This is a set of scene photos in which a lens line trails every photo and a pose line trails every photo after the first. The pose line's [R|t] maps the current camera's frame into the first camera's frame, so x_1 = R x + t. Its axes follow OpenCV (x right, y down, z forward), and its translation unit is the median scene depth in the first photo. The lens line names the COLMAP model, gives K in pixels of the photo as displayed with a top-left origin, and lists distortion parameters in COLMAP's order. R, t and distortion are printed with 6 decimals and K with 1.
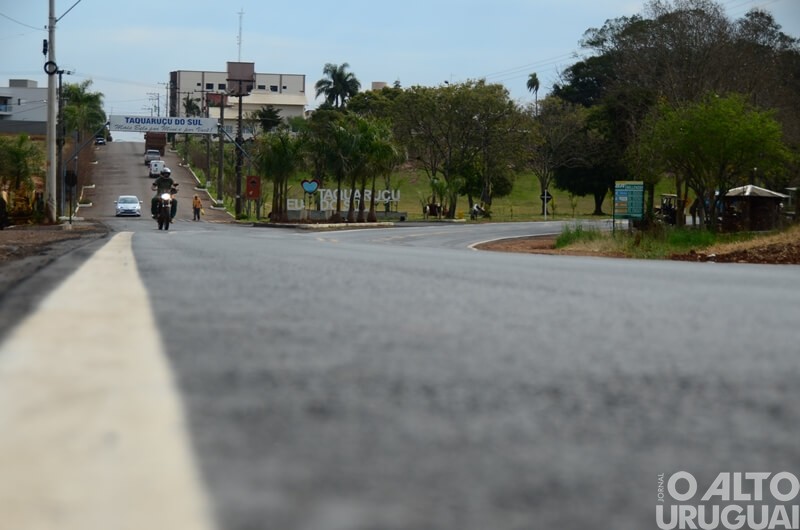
lens RADIAL K [[1892.7, 0, 366.6], [0, 1892.7, 317.6], [0, 0, 1]] dist [0.056423, 0.000000]
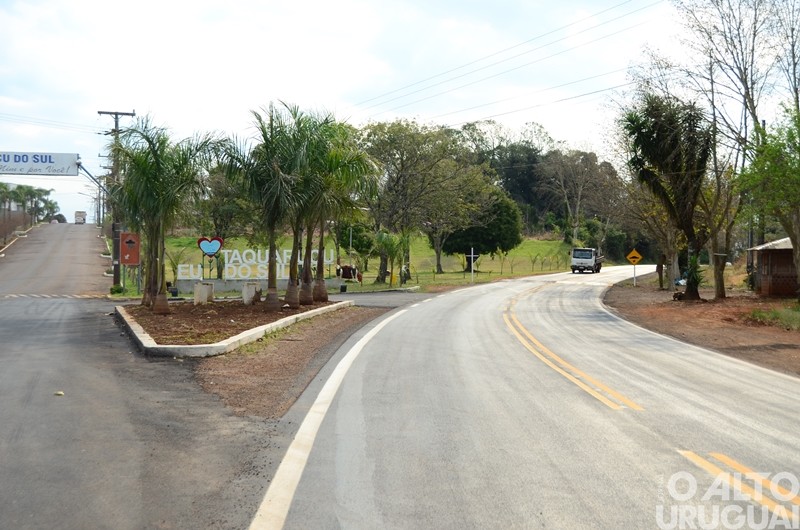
lens RADIAL K [[1133.3, 0, 381.4], [0, 1133.3, 288.5], [0, 0, 1]] dist [-0.003803, 0.000000]
pose [[0.992408, -0.022810, 0.120854, -0.014756], [0.027336, 0.998981, -0.035925, -0.030133], [-0.119912, 0.038956, 0.992020, 0.472983]]
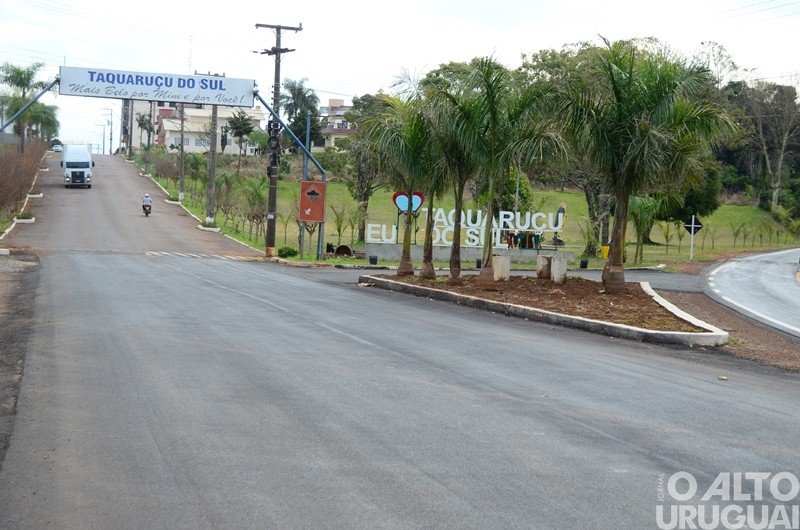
lens RADIAL K [[1536.4, 0, 379.4], [0, 1536.4, 306.3], [0, 0, 1]] dist [0.043365, 0.000000]
pose [[0.997436, 0.019409, 0.068885, -0.059540], [-0.019253, 0.999810, -0.002925, -0.030512], [-0.068929, 0.001591, 0.997620, 0.449098]]
